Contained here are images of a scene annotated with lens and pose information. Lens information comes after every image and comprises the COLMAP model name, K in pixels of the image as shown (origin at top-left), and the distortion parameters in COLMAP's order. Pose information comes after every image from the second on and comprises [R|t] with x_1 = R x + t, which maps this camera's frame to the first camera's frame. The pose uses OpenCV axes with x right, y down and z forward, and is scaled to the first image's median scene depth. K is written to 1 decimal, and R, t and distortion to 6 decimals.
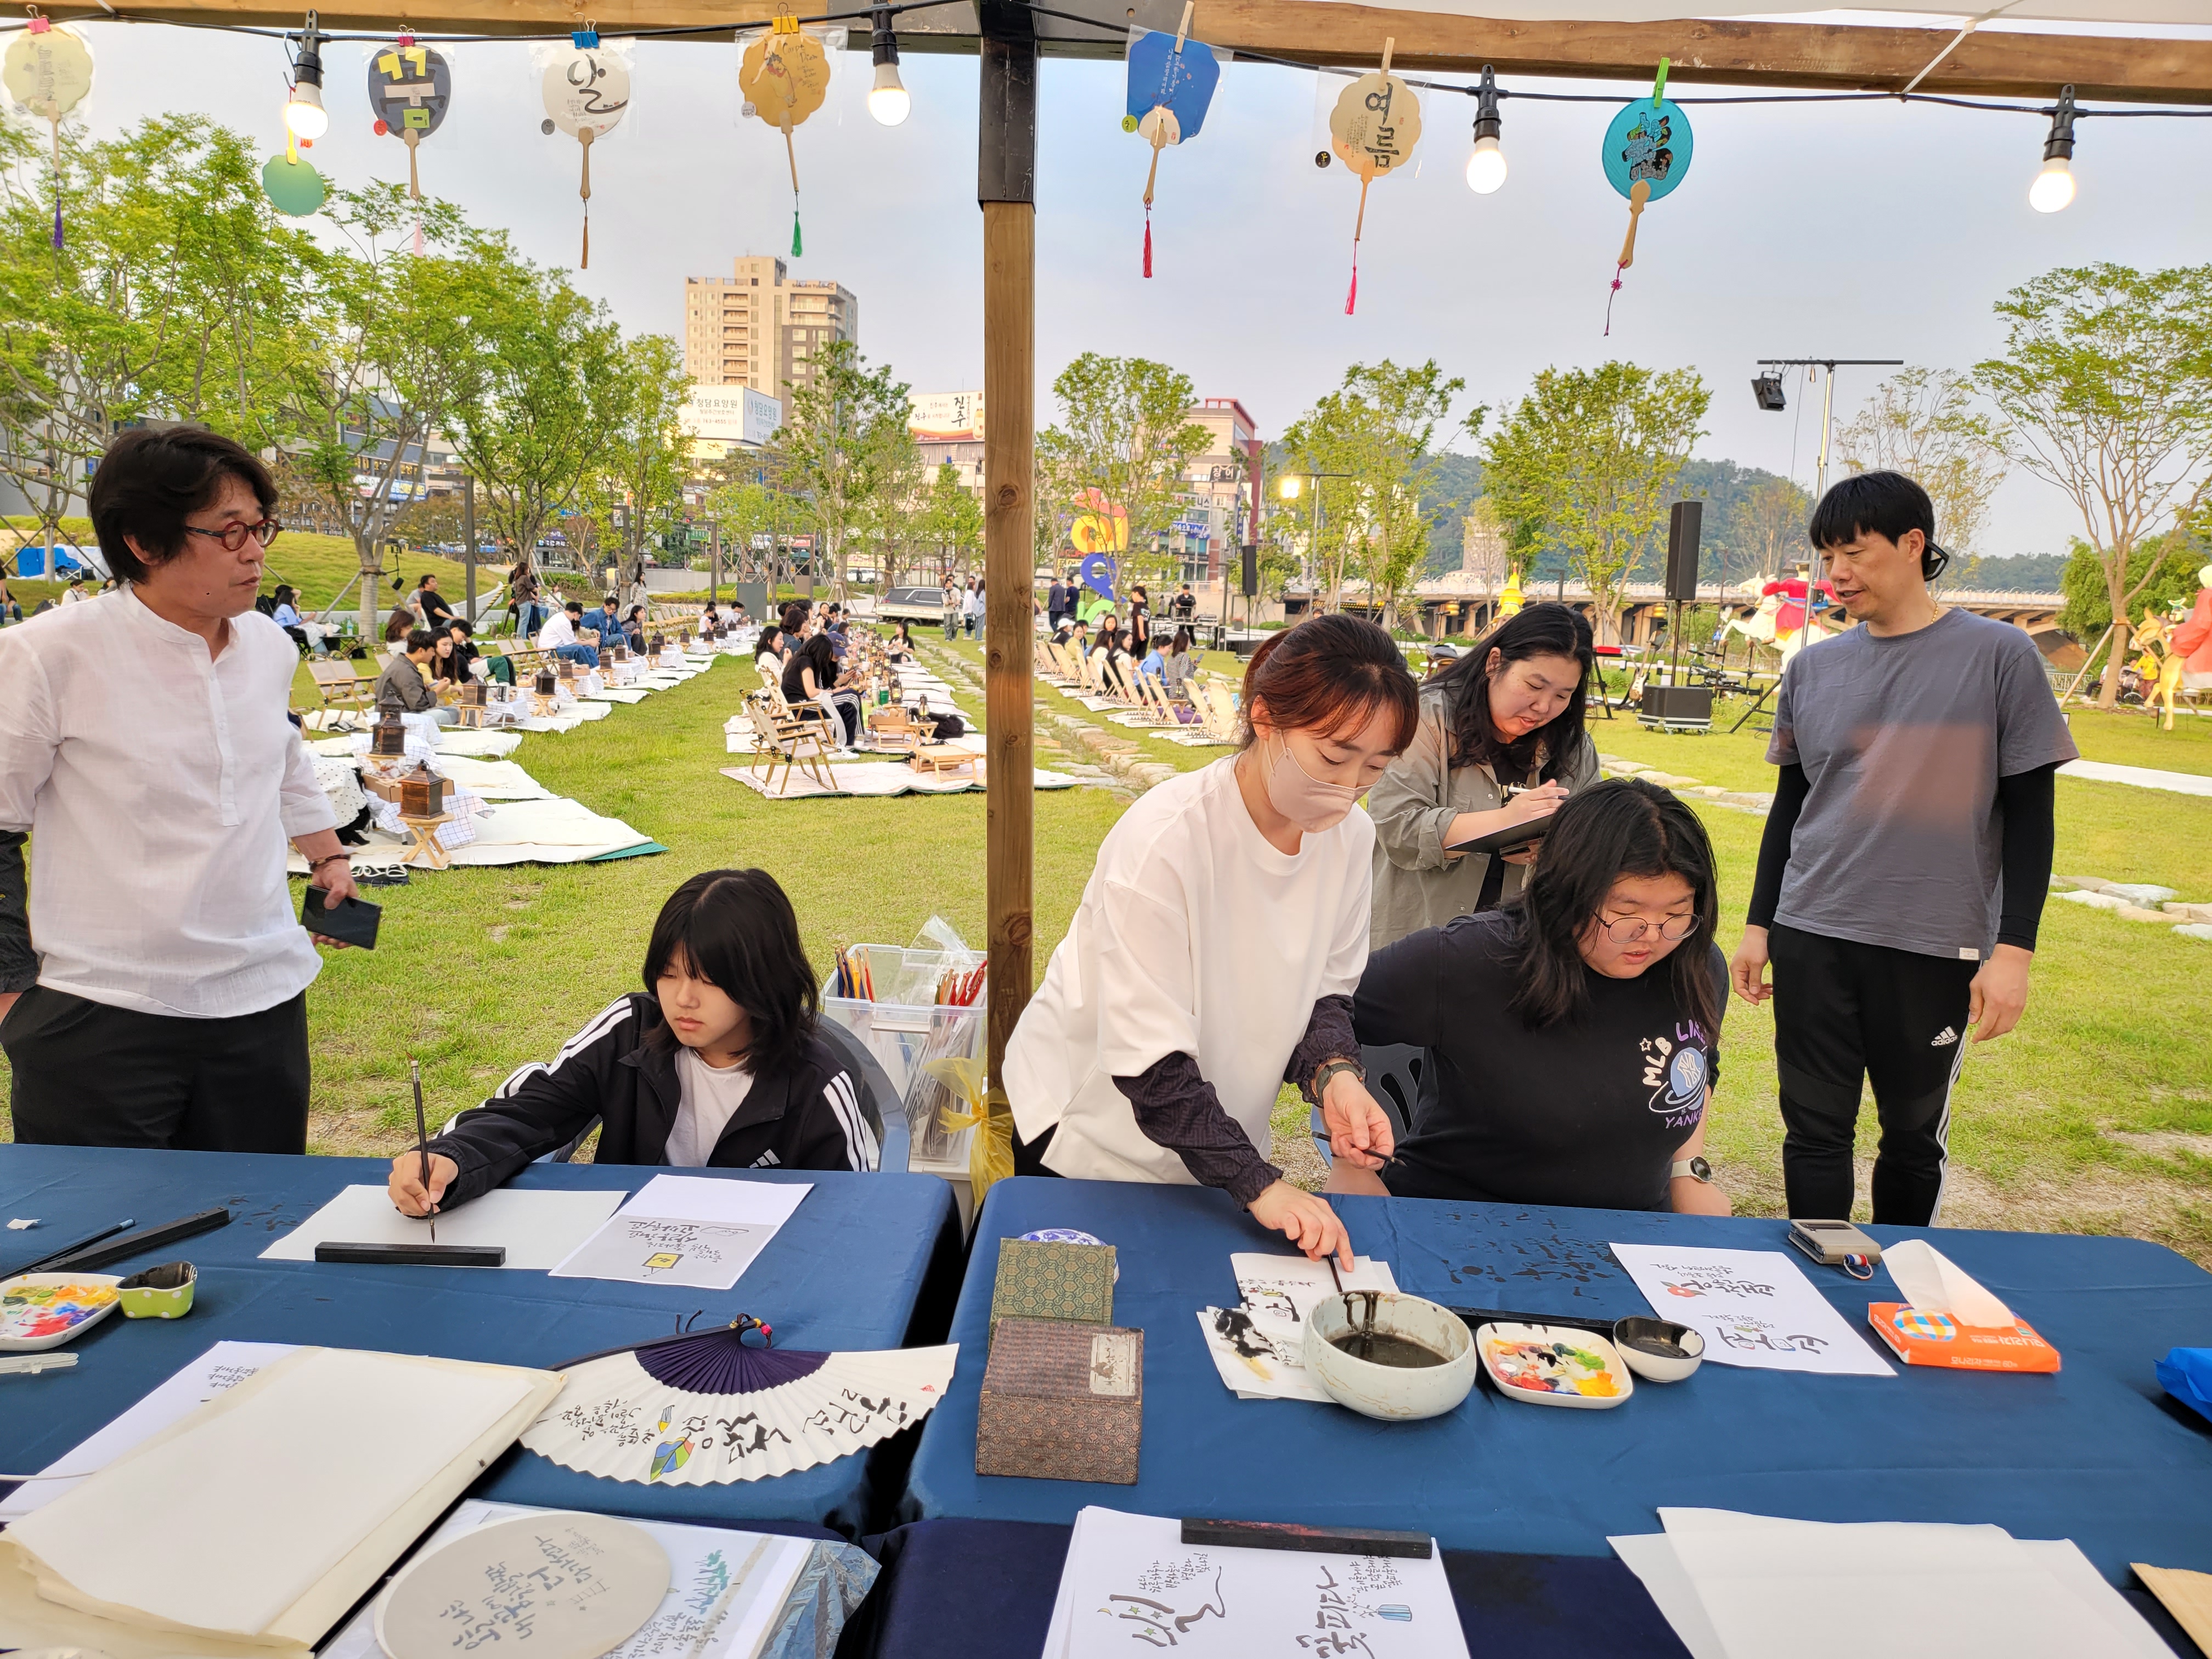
lens RADIAL K [[1548.6, 0, 1104.1], [0, 1548.6, 819.6], [0, 0, 1]] dist [0.045062, -0.046192]
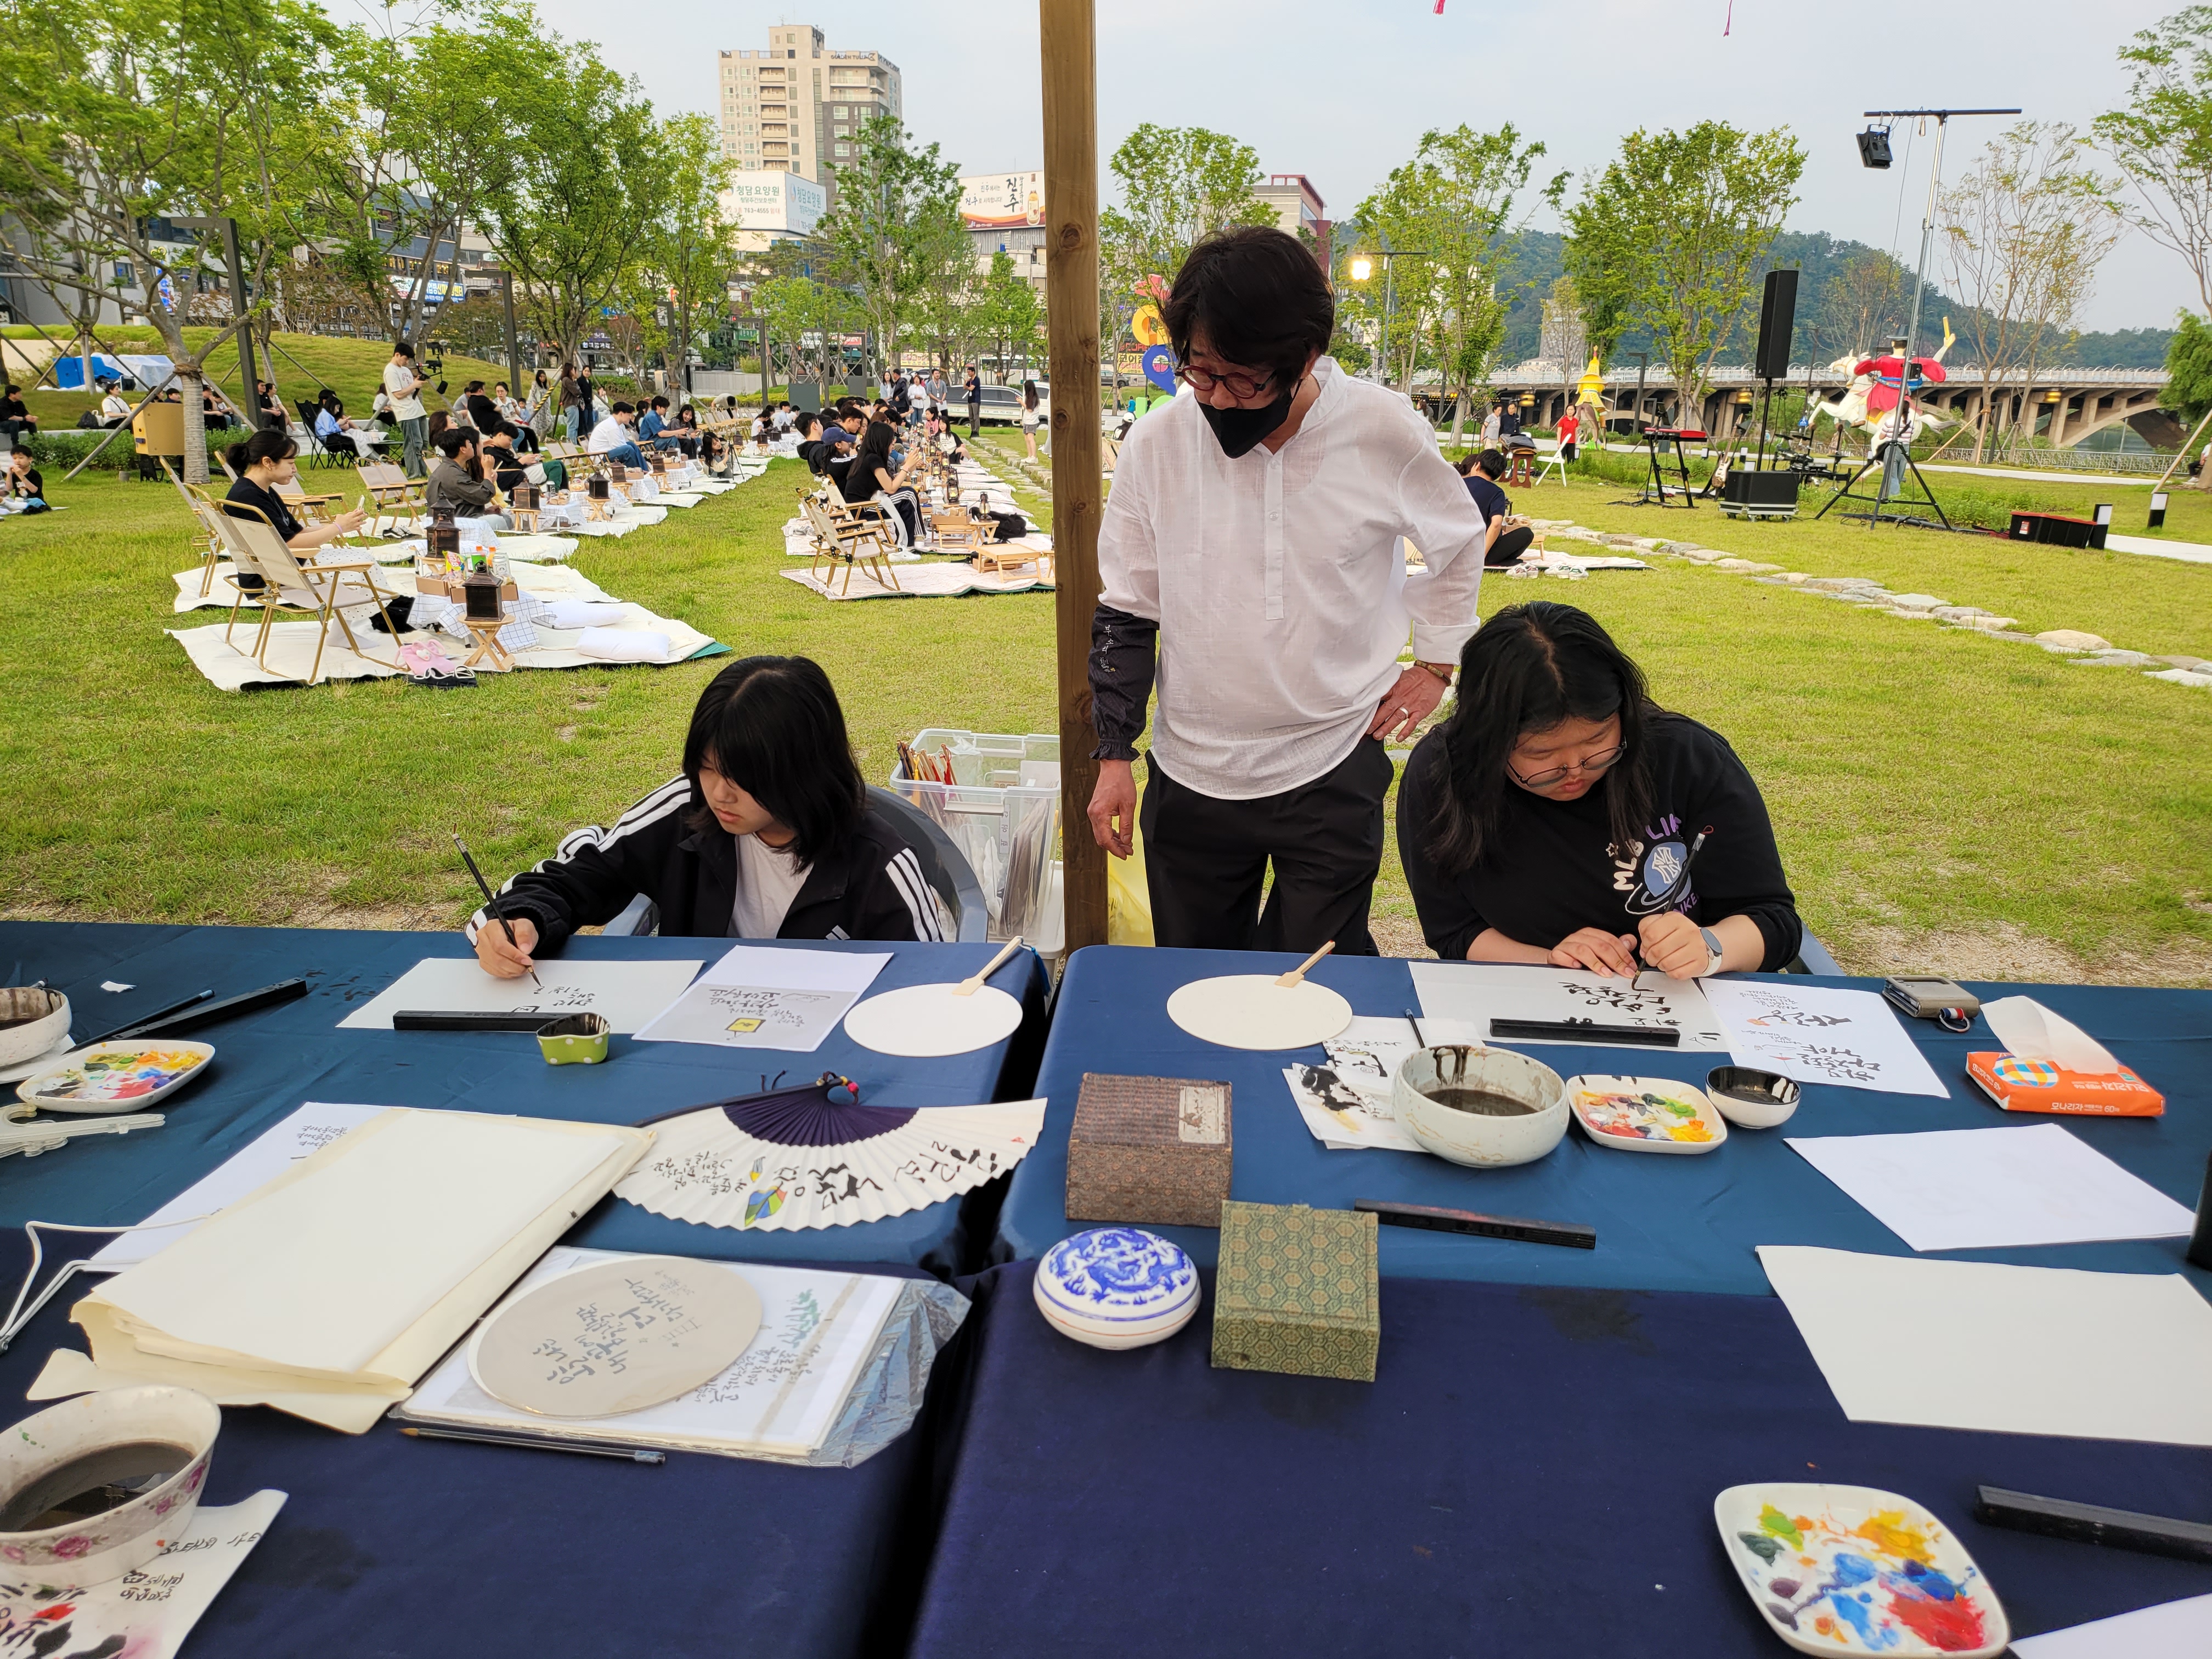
lens RADIAL K [[1545.8, 0, 1143.4], [0, 1545.8, 857.4], [0, 0, 1]] dist [0.035203, -0.032380]
pose [[0.999757, -0.012098, -0.018413, -0.000510], [0.014673, 0.989048, 0.146861, 0.001848], [0.016434, -0.147096, 0.988986, 0.002062]]
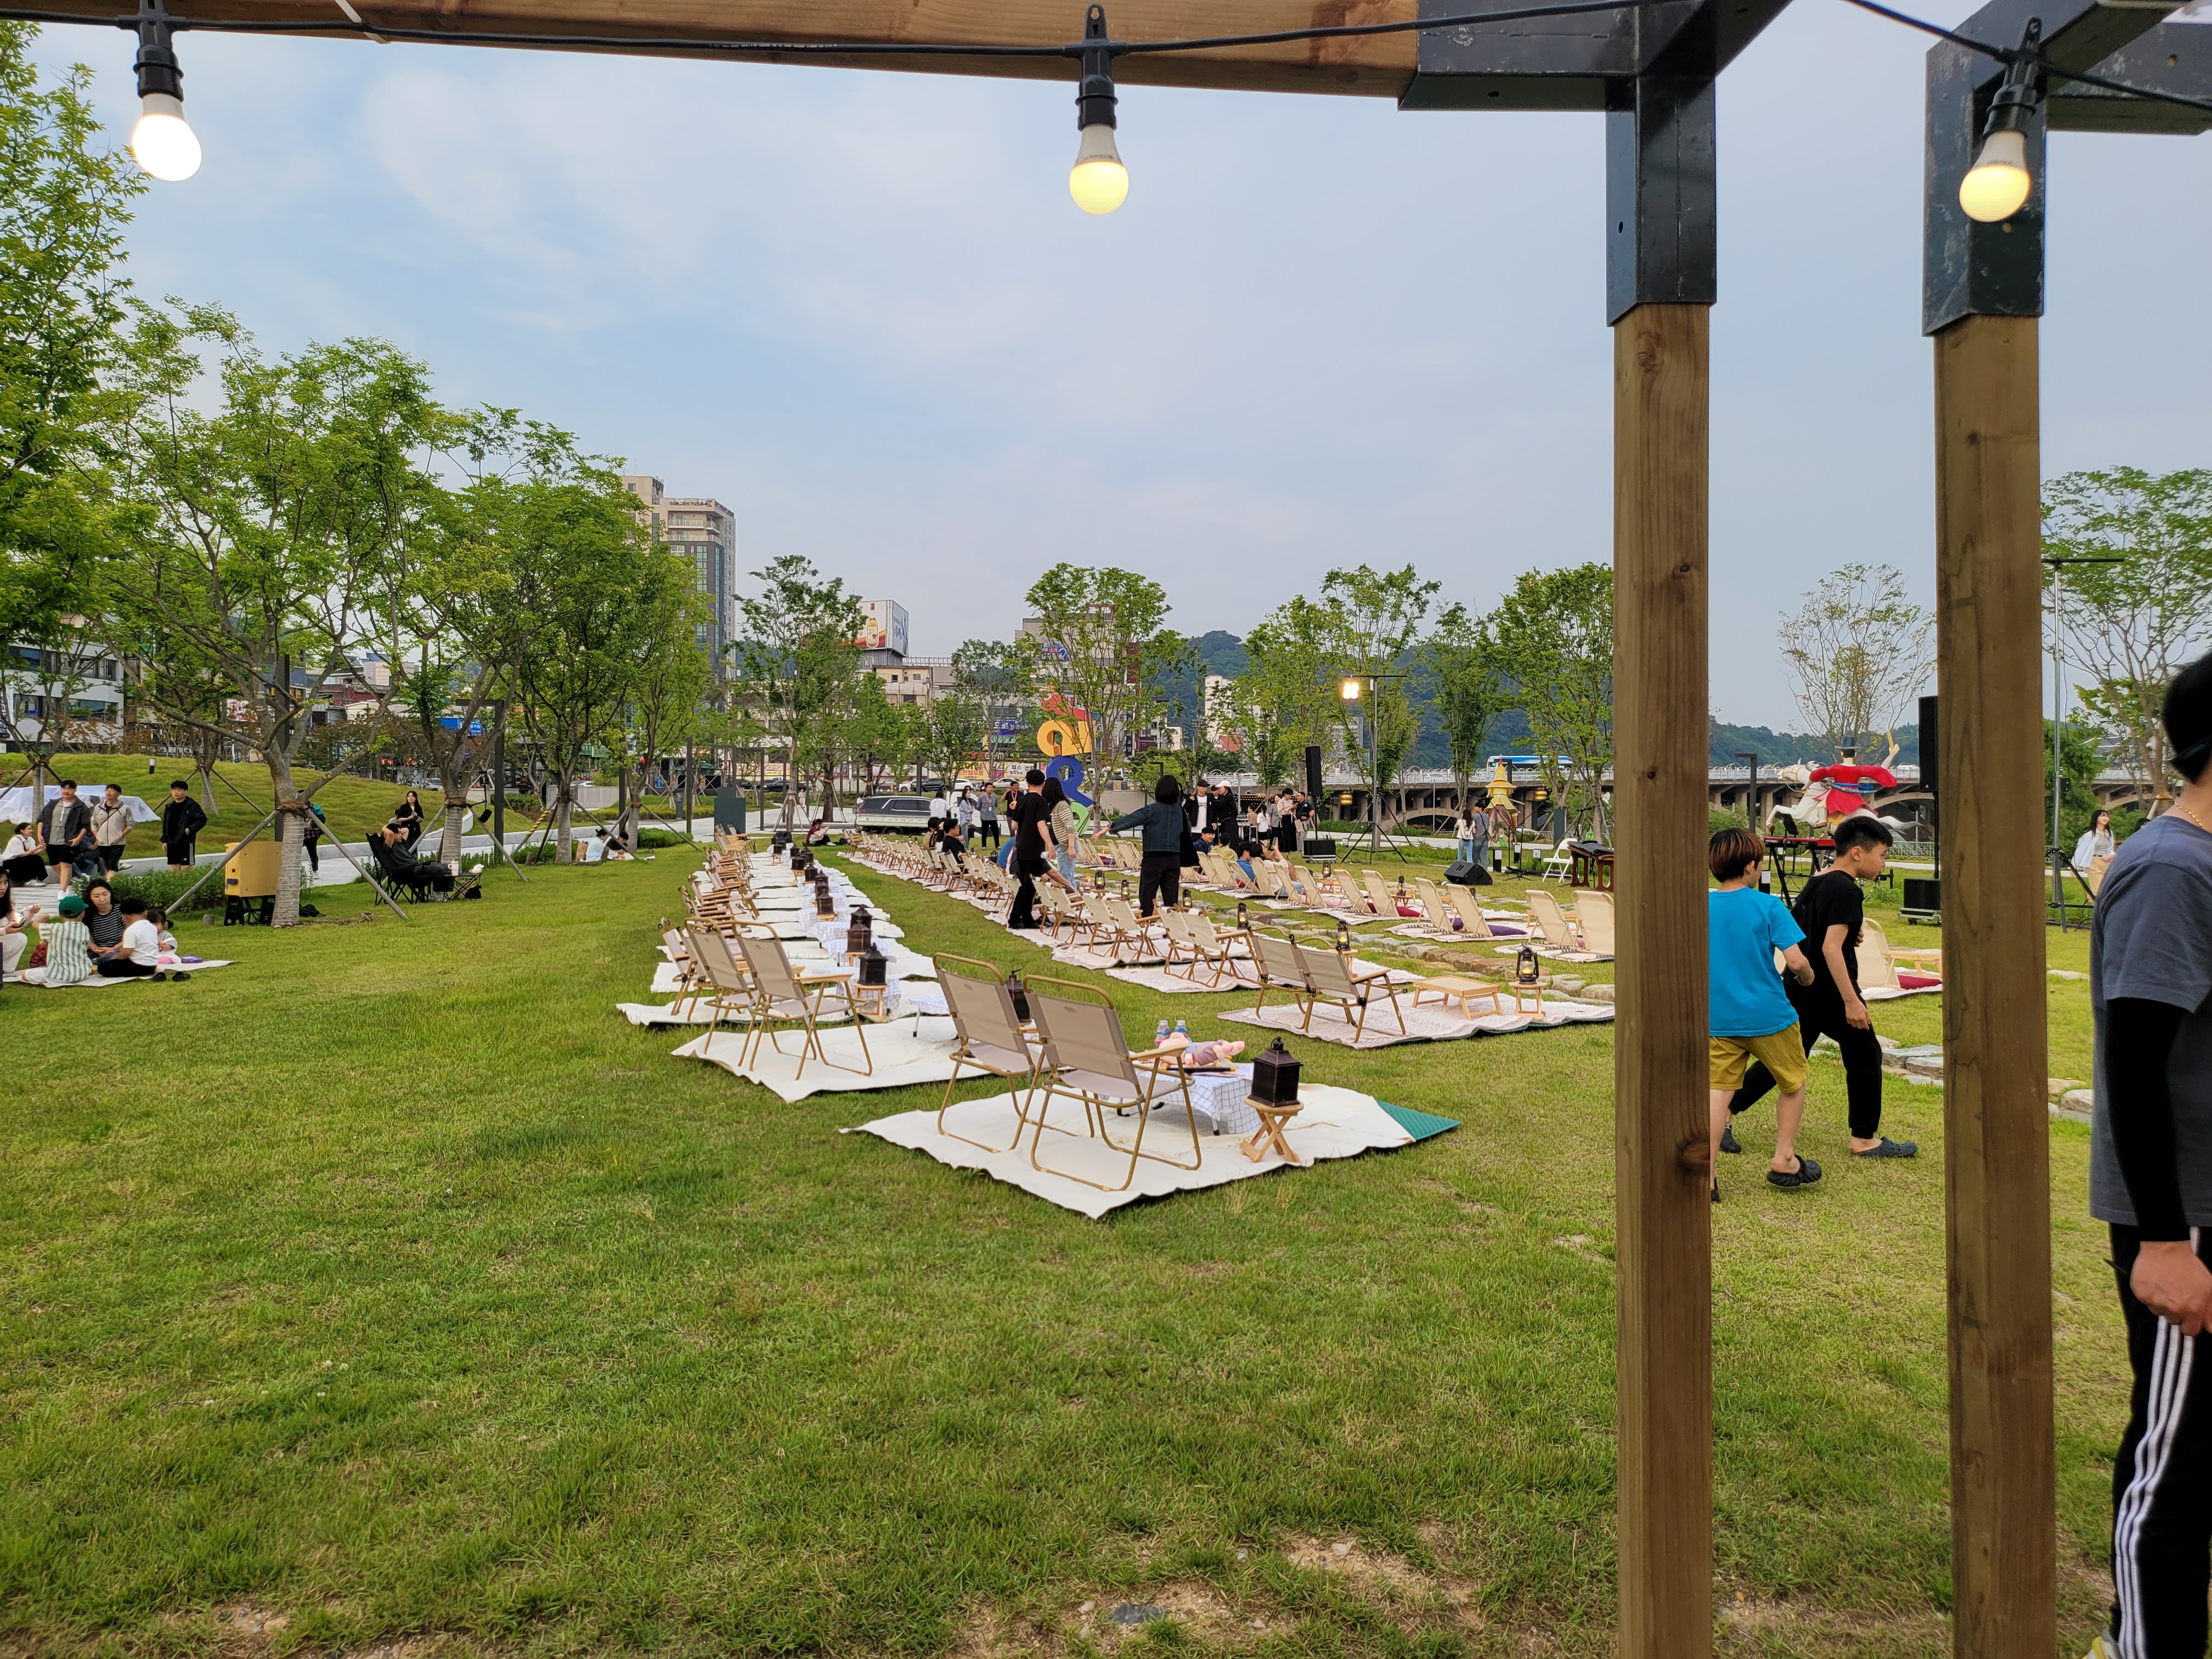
lens RADIAL K [[1548.6, 0, 1104.1], [0, 1548.6, 819.6], [0, 0, 1]] dist [0.045062, -0.046192]
pose [[0.994894, -0.033373, 0.095248, -0.129263], [0.045120, 0.991259, -0.123976, -0.011954], [-0.090278, 0.127641, 0.987703, 0.029982]]
